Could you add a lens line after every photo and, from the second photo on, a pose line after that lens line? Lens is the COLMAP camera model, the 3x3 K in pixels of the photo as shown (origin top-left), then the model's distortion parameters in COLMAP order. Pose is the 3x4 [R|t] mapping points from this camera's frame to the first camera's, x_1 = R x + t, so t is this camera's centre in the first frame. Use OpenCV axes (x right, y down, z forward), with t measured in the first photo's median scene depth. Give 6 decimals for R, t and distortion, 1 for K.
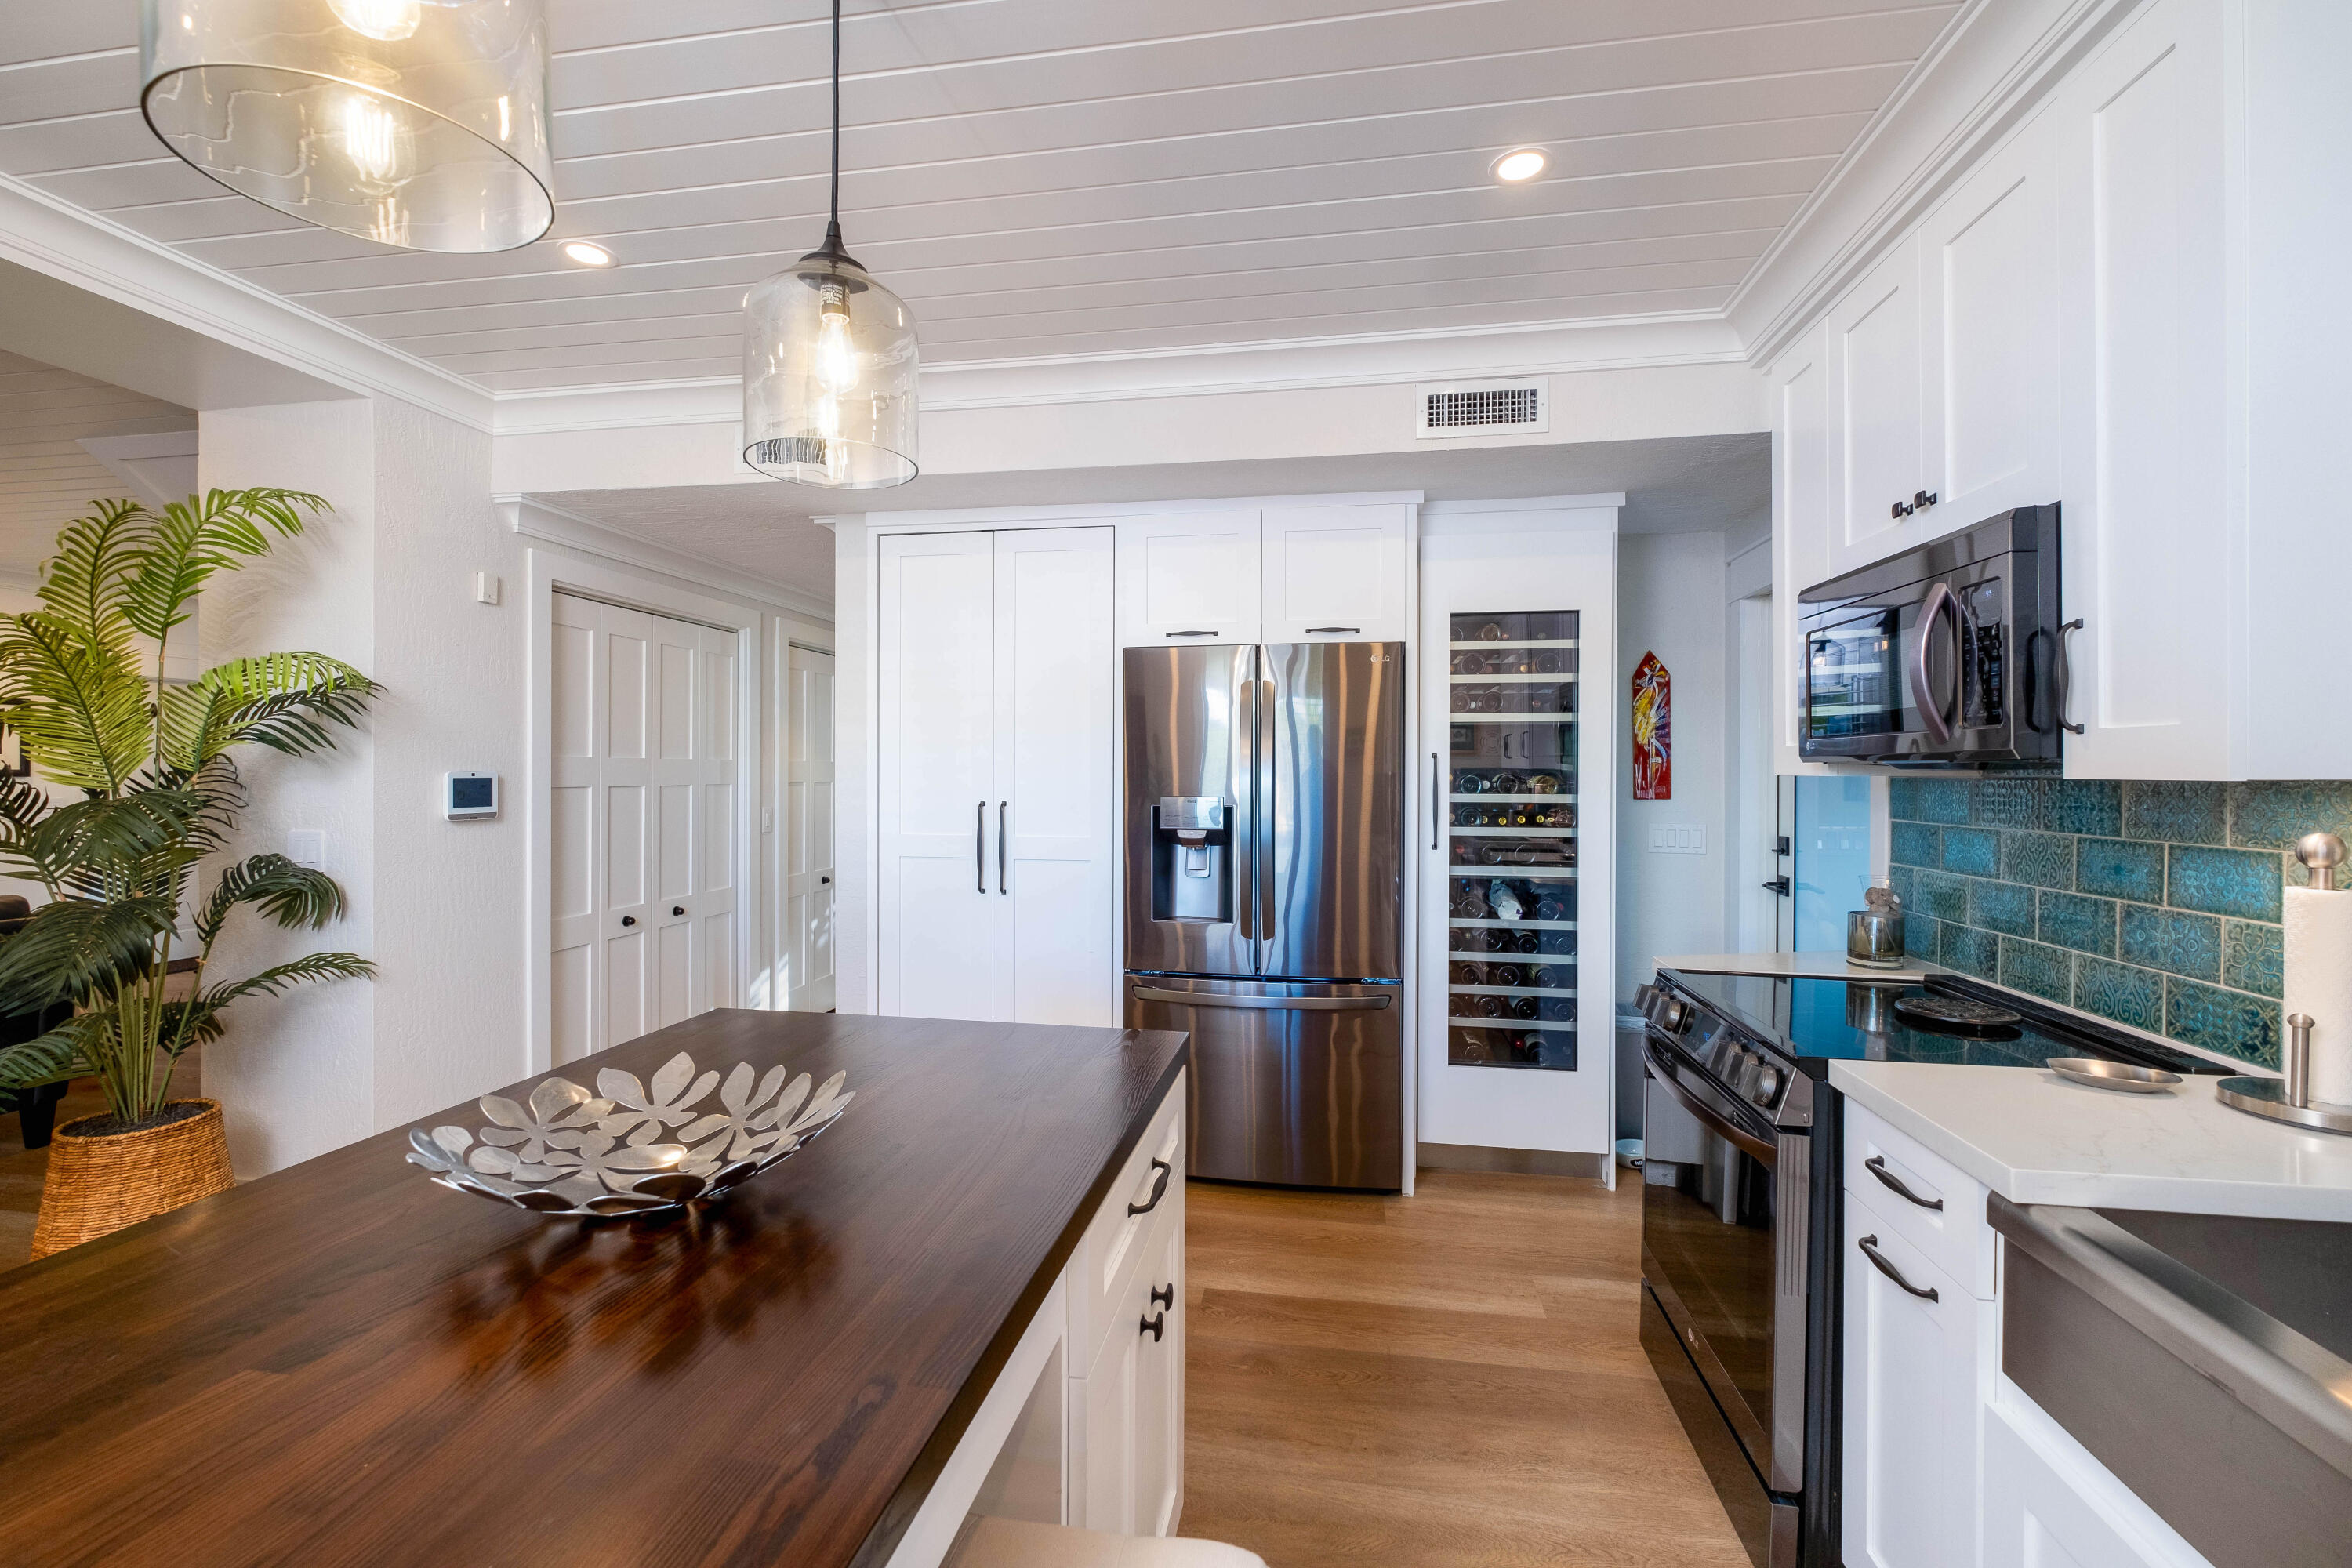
lens RADIAL K [[1025.5, 0, 1169.1], [0, 1025.5, 773.2], [0, 0, 1]] dist [0.001296, -0.000284]
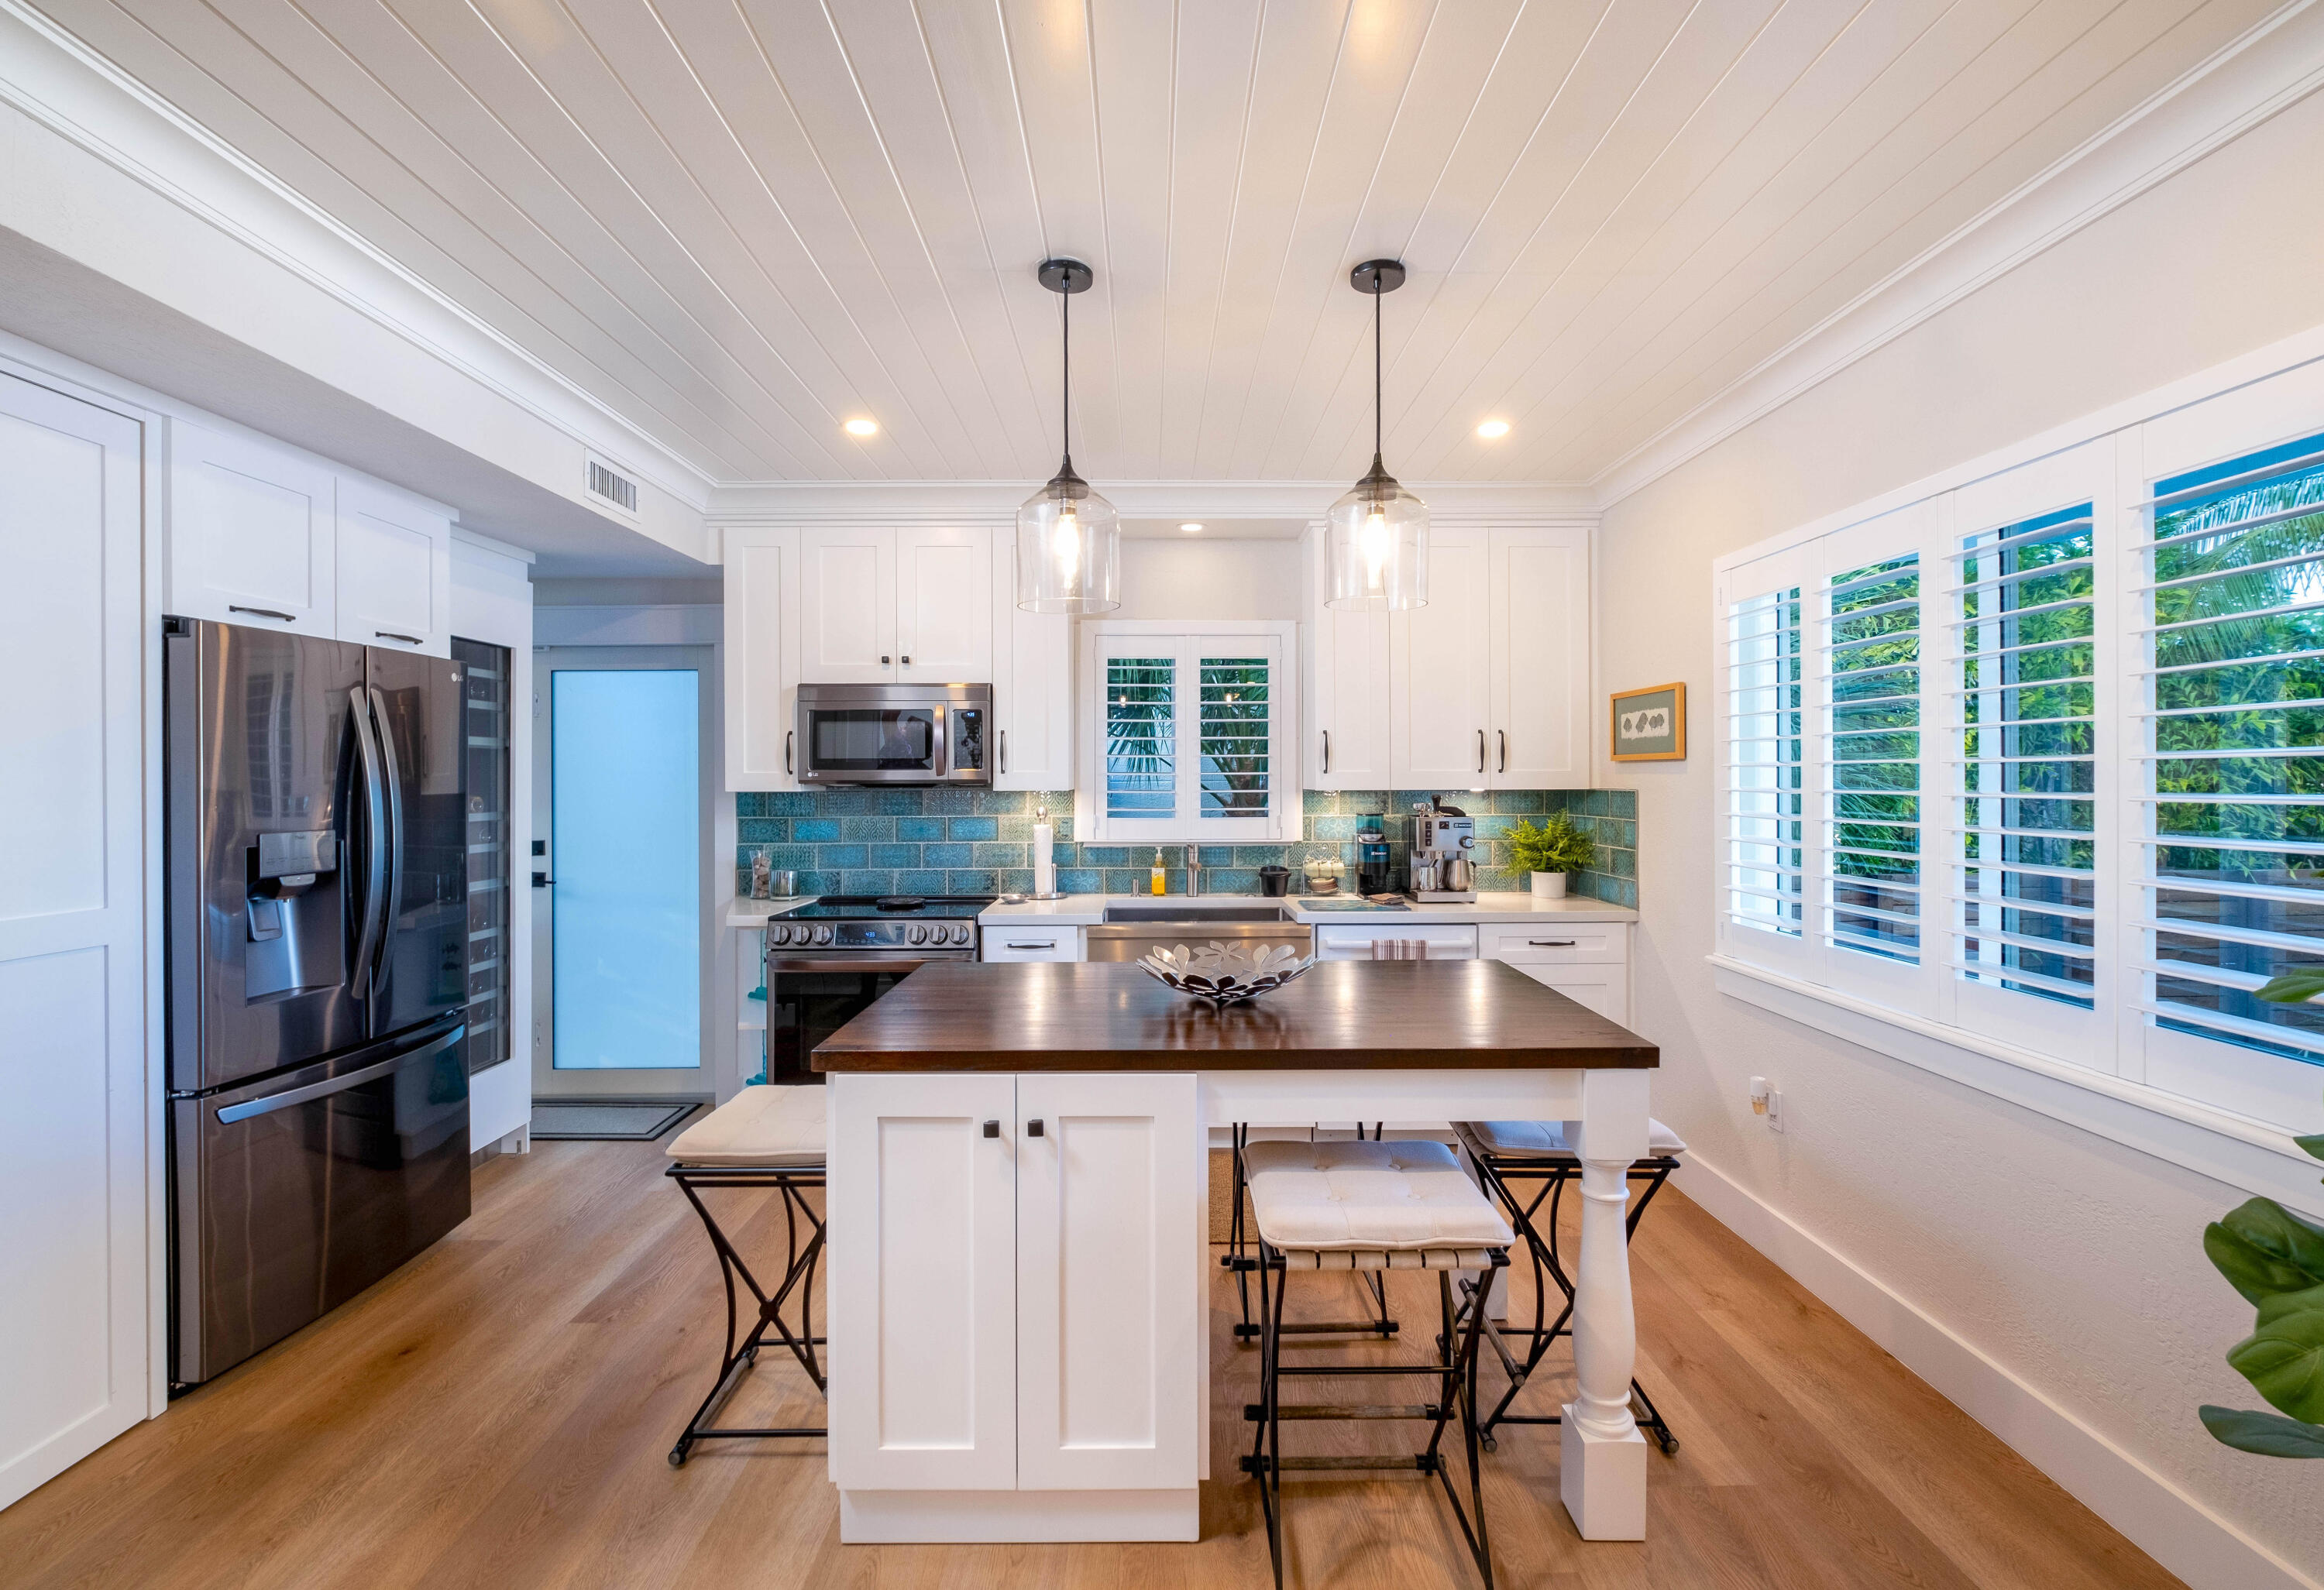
lens RADIAL K [[1018.0, 0, 1156.4], [0, 1018.0, 786.6], [0, 0, 1]] dist [-0.003215, -0.000273]
pose [[-0.171304, -0.007792, 0.985187, -0.890146], [0.006945, 0.999934, 0.009116, -0.013206], [-0.985194, 0.008404, -0.171239, 0.537169]]
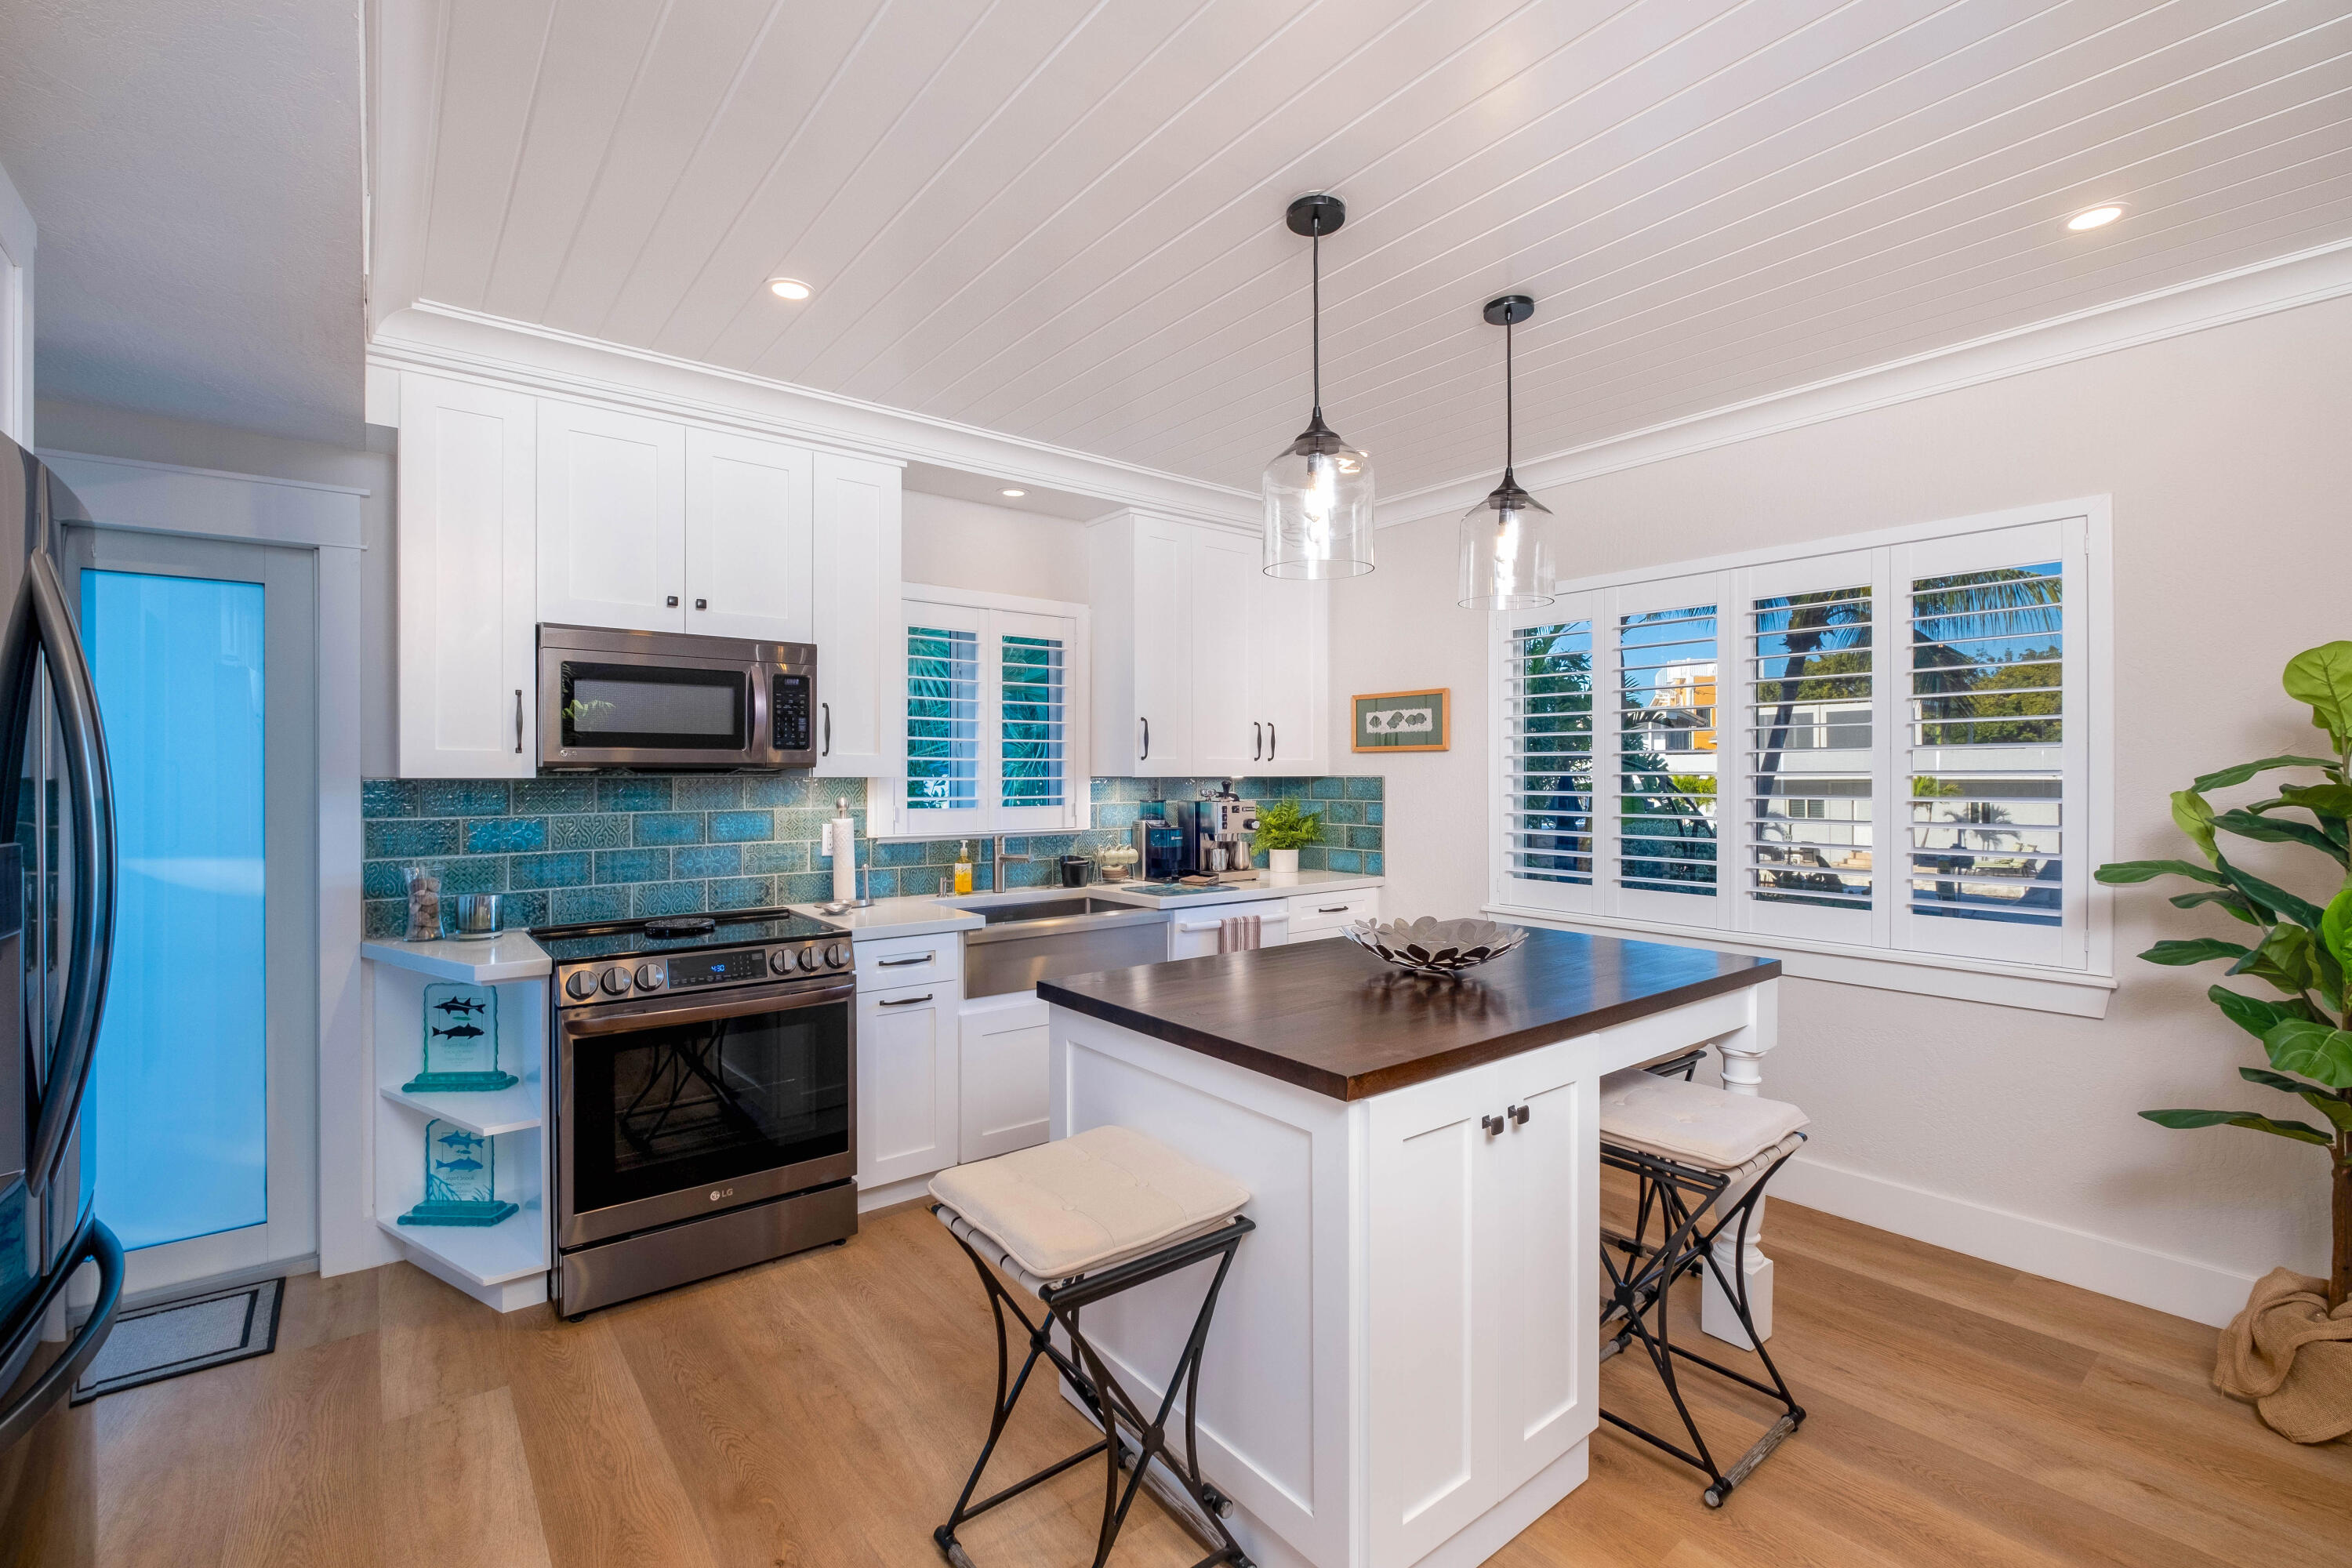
lens RADIAL K [[1025.5, 0, 1162.9], [0, 1025.5, 769.4], [0, 0, 1]] dist [0.001296, -0.000284]
pose [[-0.730939, 0.004638, 0.682427, -0.555235], [0.003955, 0.999989, -0.002560, -0.000671], [-0.682431, 0.000828, -0.730950, 1.057797]]
